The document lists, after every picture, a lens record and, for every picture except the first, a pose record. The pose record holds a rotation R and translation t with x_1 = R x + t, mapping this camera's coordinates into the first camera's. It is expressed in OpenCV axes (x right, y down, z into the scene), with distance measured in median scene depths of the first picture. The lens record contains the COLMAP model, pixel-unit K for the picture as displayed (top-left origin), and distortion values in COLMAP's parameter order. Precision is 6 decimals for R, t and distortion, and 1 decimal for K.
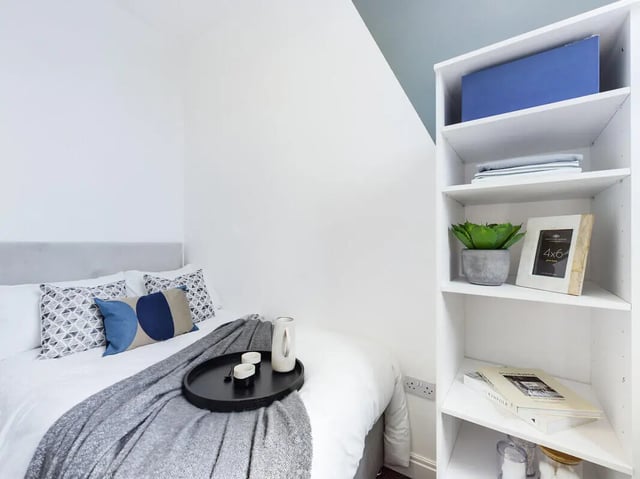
lens RADIAL K [[289.4, 0, 320.4], [0, 289.4, 239.7], [0, 0, 1]] dist [0.000682, 0.002190]
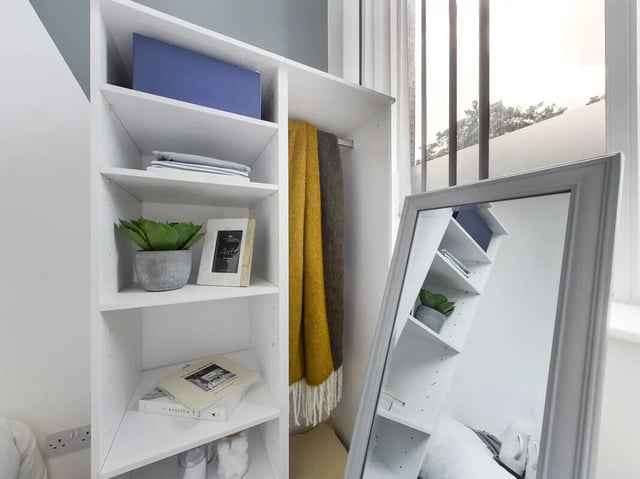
lens RADIAL K [[230.6, 0, 320.4], [0, 230.6, 239.8], [0, 0, 1]] dist [-0.000136, 0.000377]
pose [[0.454982, 0.001997, 0.890498, 0.158948], [0.003968, 0.999983, -0.004270, 0.006264], [-0.890492, 0.005476, 0.454967, 0.257491]]
